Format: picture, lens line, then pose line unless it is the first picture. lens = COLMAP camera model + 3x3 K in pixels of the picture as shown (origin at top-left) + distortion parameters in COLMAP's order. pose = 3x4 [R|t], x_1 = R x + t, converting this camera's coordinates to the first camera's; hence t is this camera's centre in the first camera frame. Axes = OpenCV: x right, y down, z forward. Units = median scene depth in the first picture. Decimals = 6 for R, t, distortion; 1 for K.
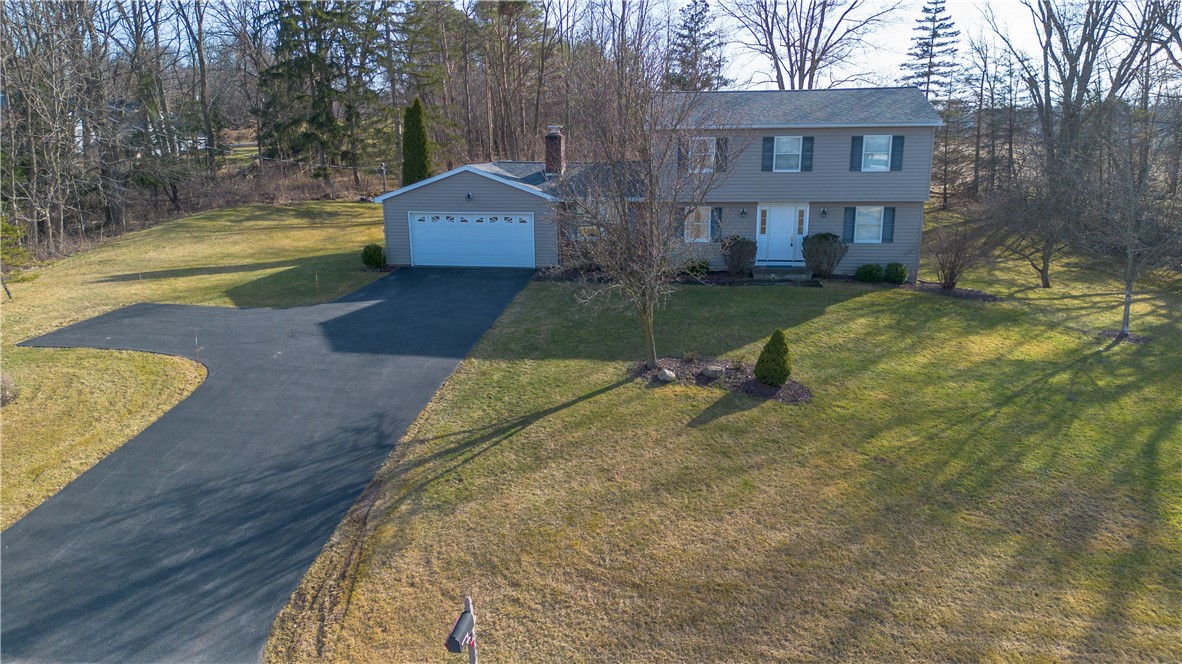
lens RADIAL K [[839.2, 0, 600.1], [0, 839.2, 333.1], [0, 0, 1]] dist [0.090017, -0.102466]
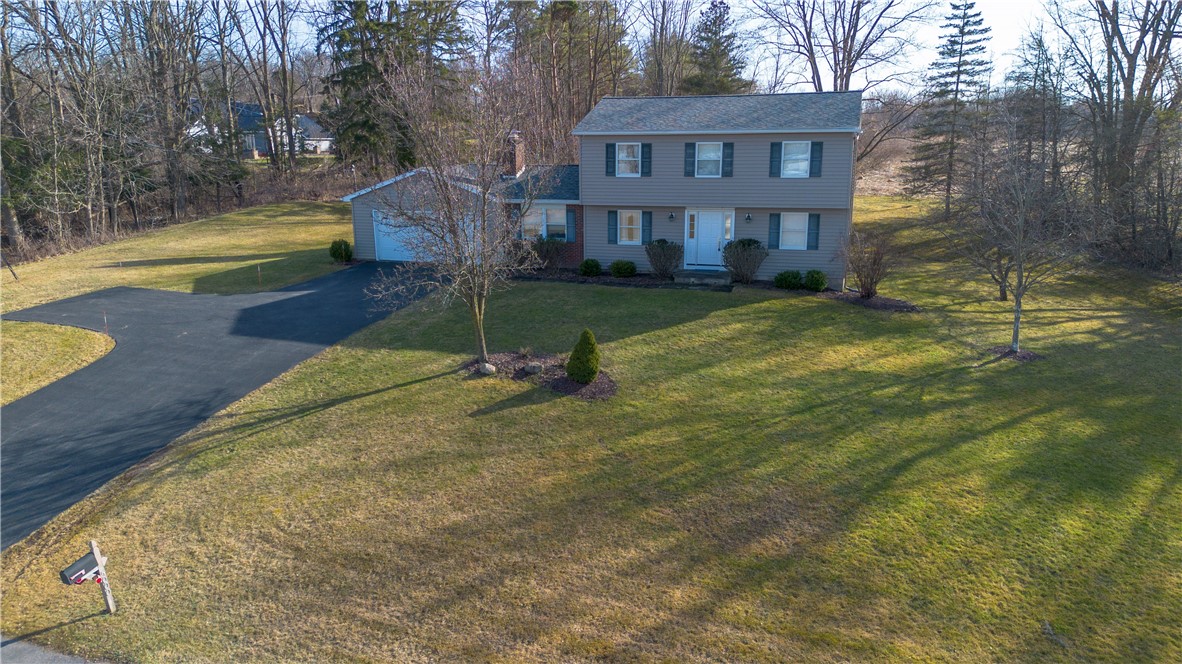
lens RADIAL K [[839.2, 0, 600.1], [0, 839.2, 333.1], [0, 0, 1]] dist [0.090017, -0.102466]
pose [[0.983623, 0.040868, -0.175545, 0.307982], [-0.040452, 0.999164, 0.005953, -0.005333], [0.175641, 0.001245, 0.984453, -0.019875]]
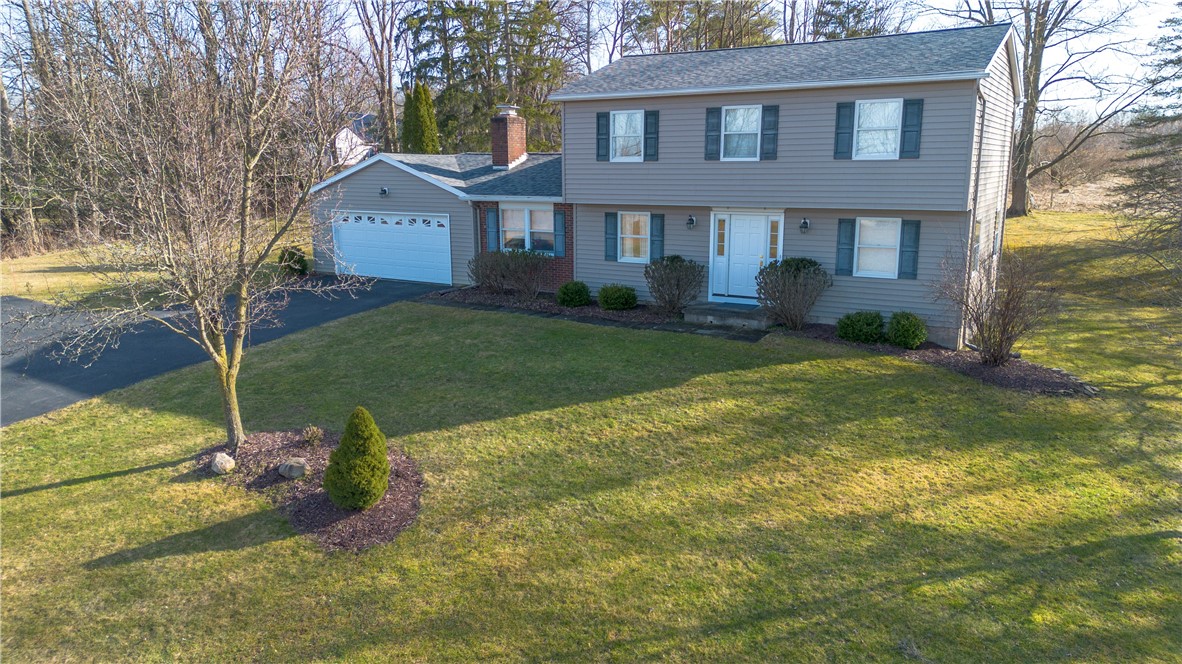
lens RADIAL K [[839.2, 0, 600.1], [0, 839.2, 333.1], [0, 0, 1]] dist [0.090017, -0.102466]
pose [[0.915195, 0.082791, -0.394415, 0.431175], [-0.092735, 0.995672, -0.006182, -0.049635], [0.392196, 0.042234, 0.918912, 0.405776]]
